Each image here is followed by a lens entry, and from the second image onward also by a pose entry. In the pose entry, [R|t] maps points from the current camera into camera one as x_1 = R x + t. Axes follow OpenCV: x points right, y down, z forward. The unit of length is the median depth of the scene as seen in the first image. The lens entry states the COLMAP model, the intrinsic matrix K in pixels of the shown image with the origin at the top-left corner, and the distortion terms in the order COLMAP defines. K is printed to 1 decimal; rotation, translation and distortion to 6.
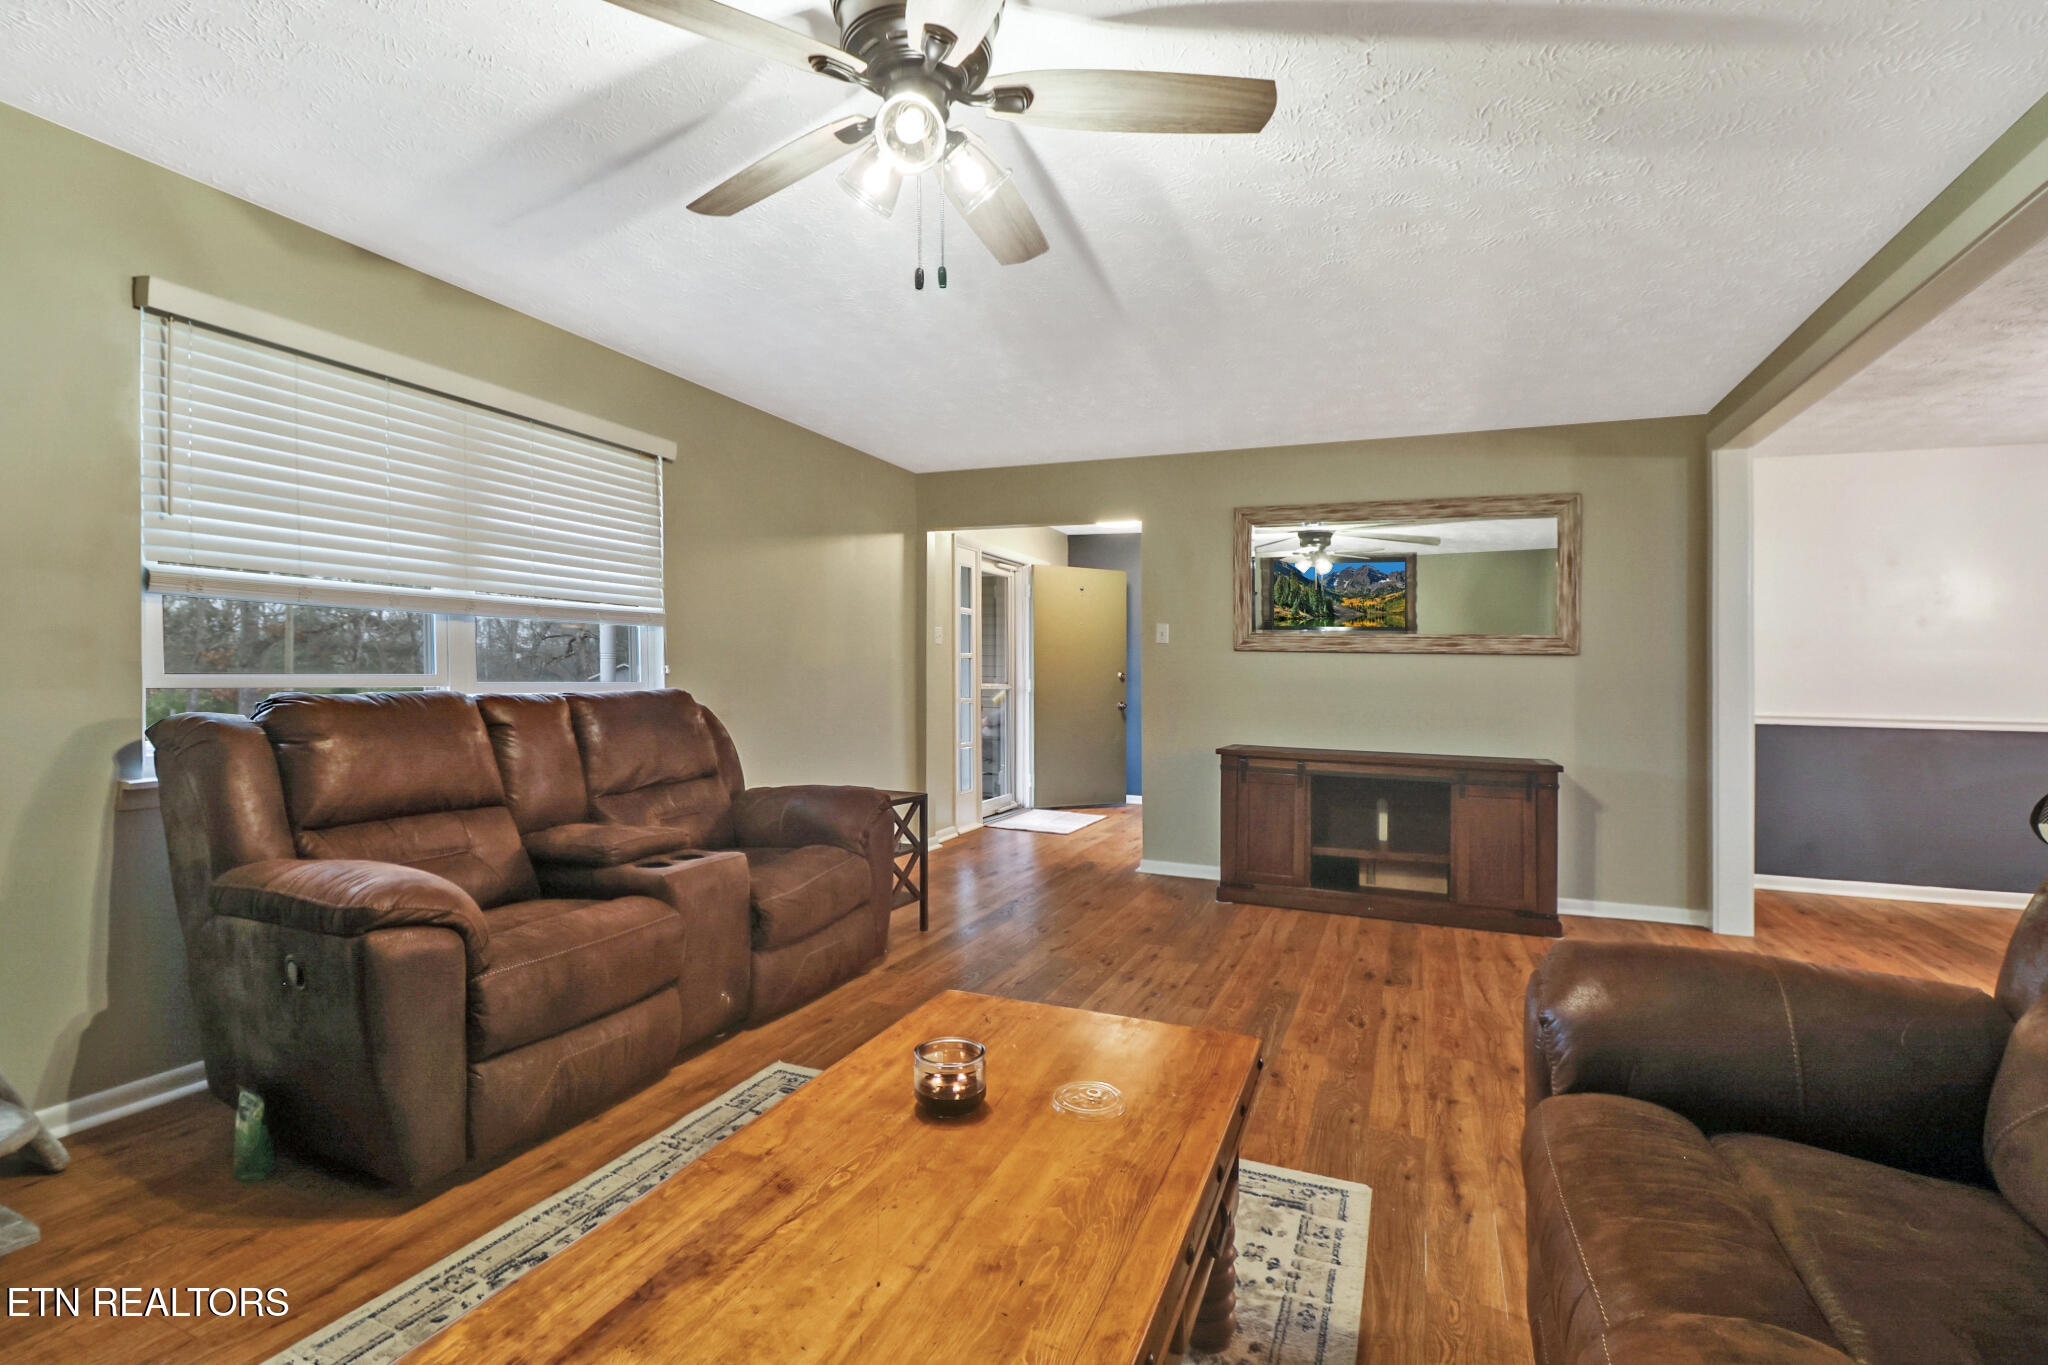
lens RADIAL K [[964.6, 0, 1011.7], [0, 964.6, 666.9], [0, 0, 1]] dist [0.000346, -0.004221]
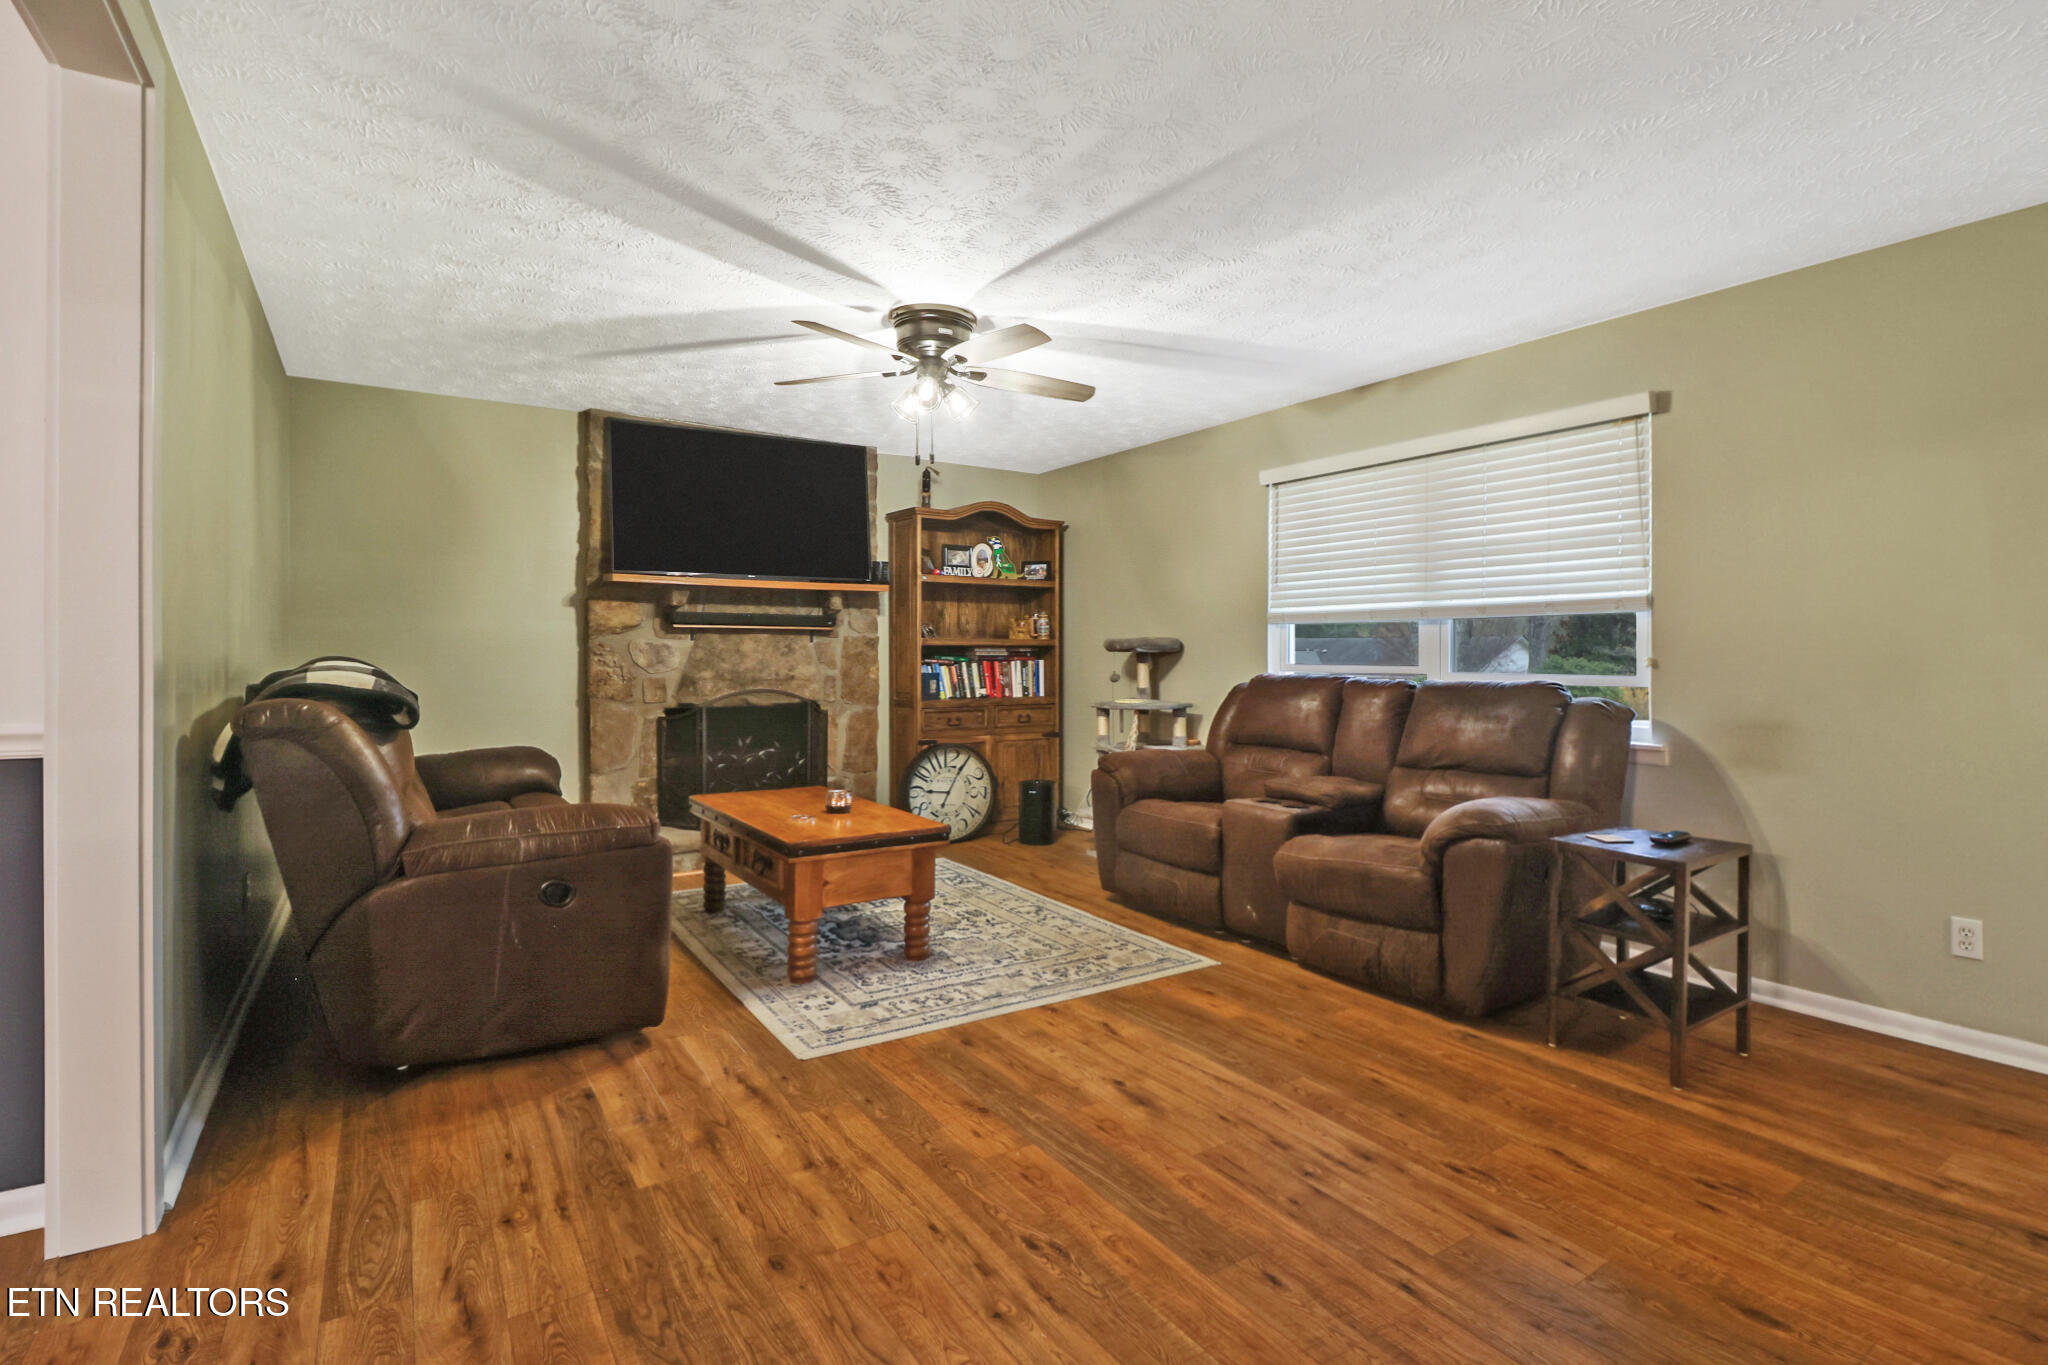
lens RADIAL K [[964.6, 0, 1008.6], [0, 964.6, 692.2], [0, 0, 1]] dist [0.000346, -0.004221]
pose [[-0.573293, 0.010173, -0.819287, 0.782826], [-0.006724, 0.999831, 0.017119, 0.024959], [0.819323, 0.015323, -0.573128, 1.220933]]
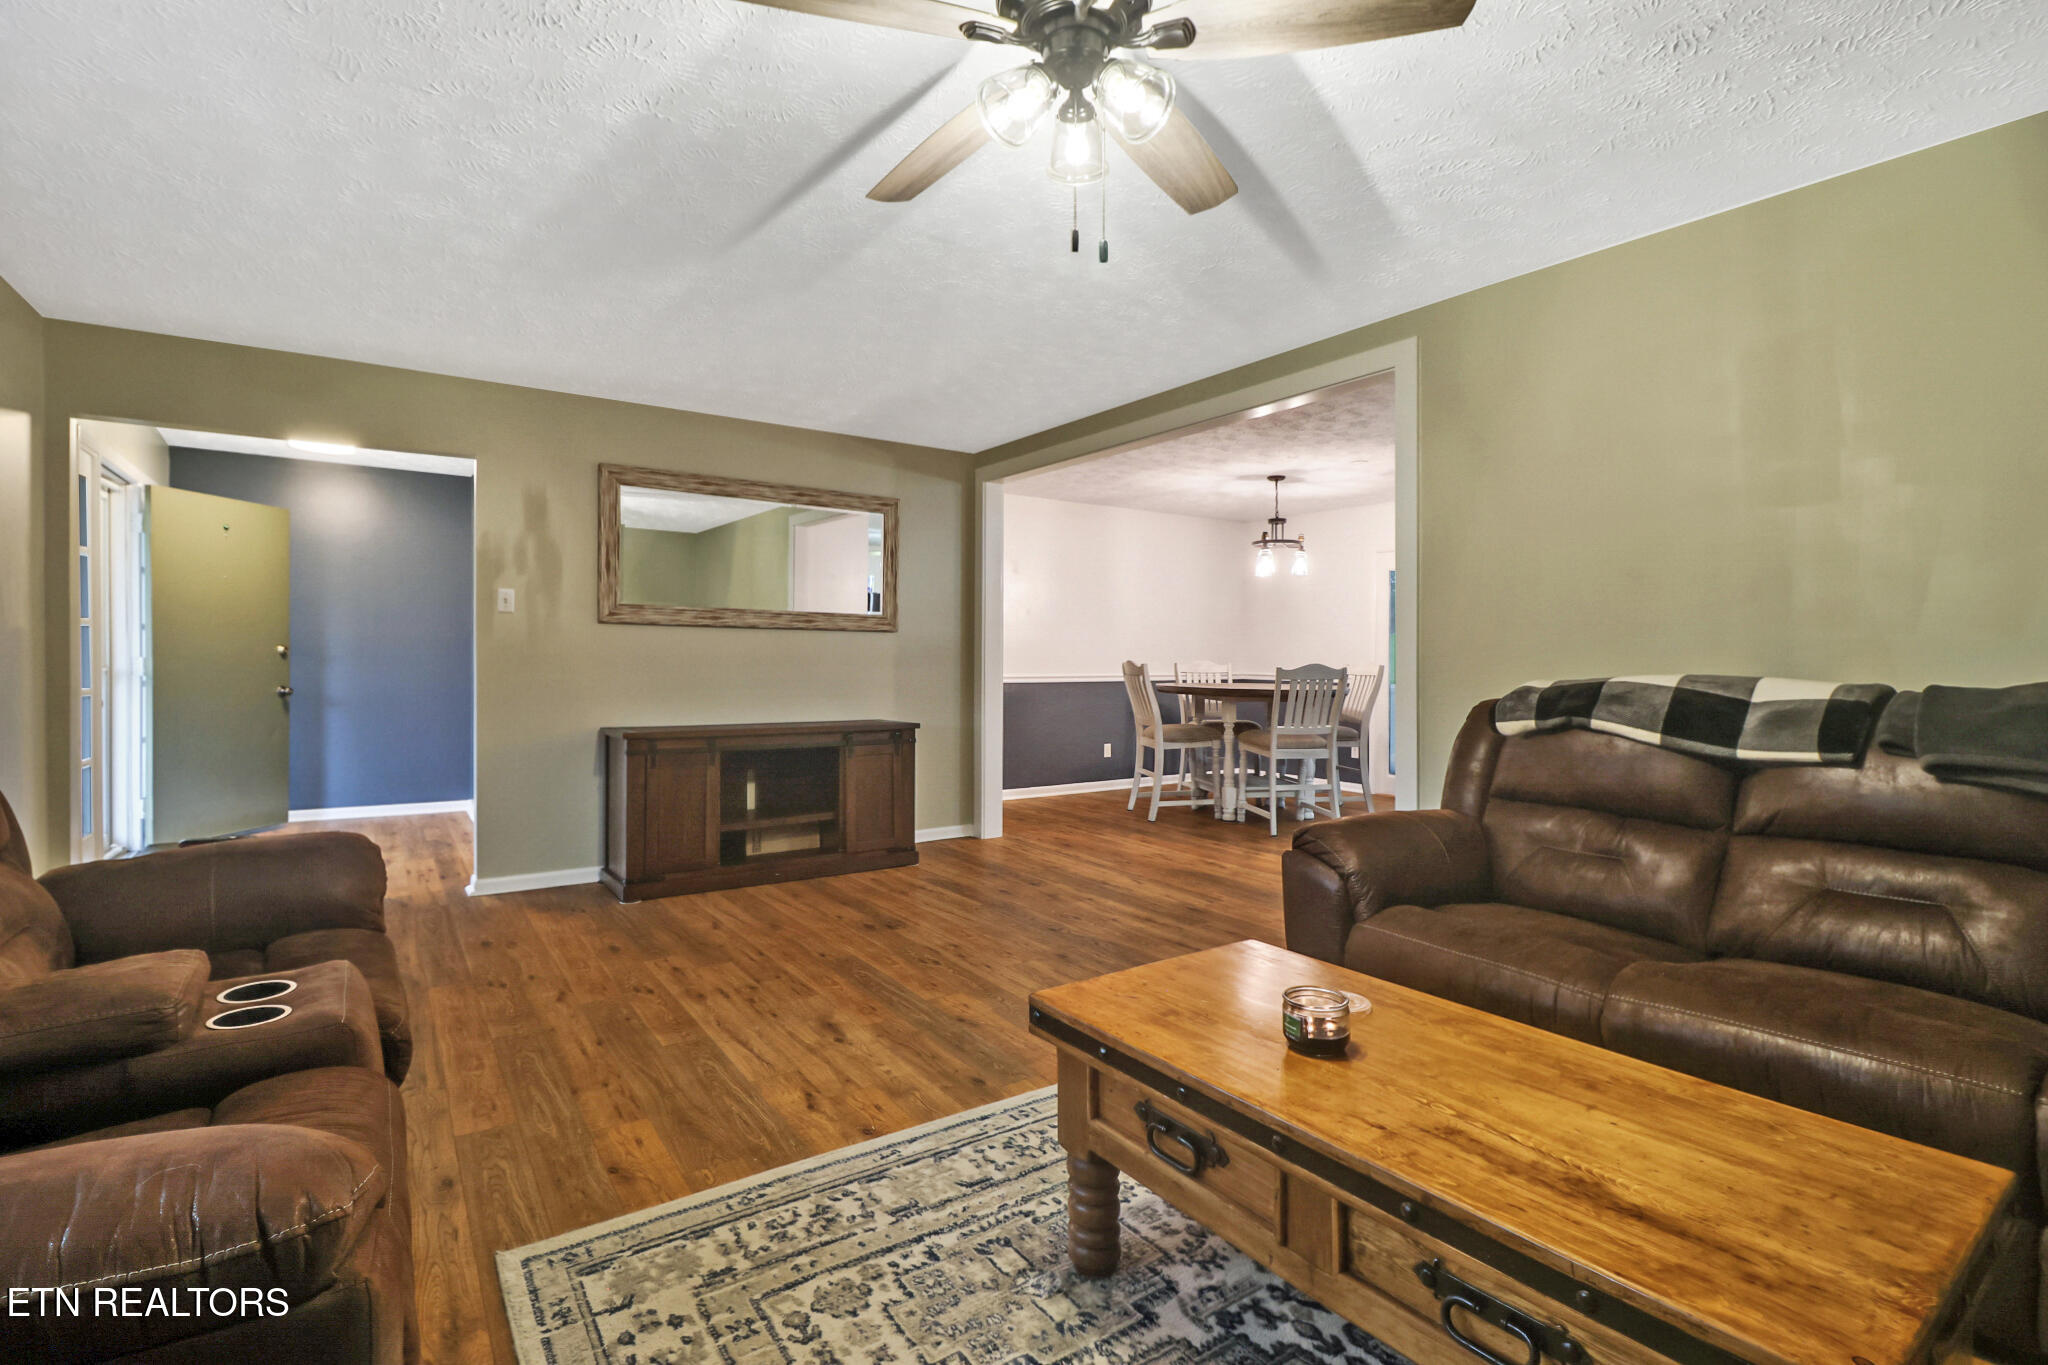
lens RADIAL K [[964.6, 0, 1040.2], [0, 964.6, 641.7], [0, 0, 1]] dist [0.000346, -0.004221]
pose [[0.528027, -0.000763, 0.849227, -0.489882], [-0.004865, 0.999980, 0.003923, -0.007802], [-0.849214, -0.006203, 0.528013, 0.282936]]
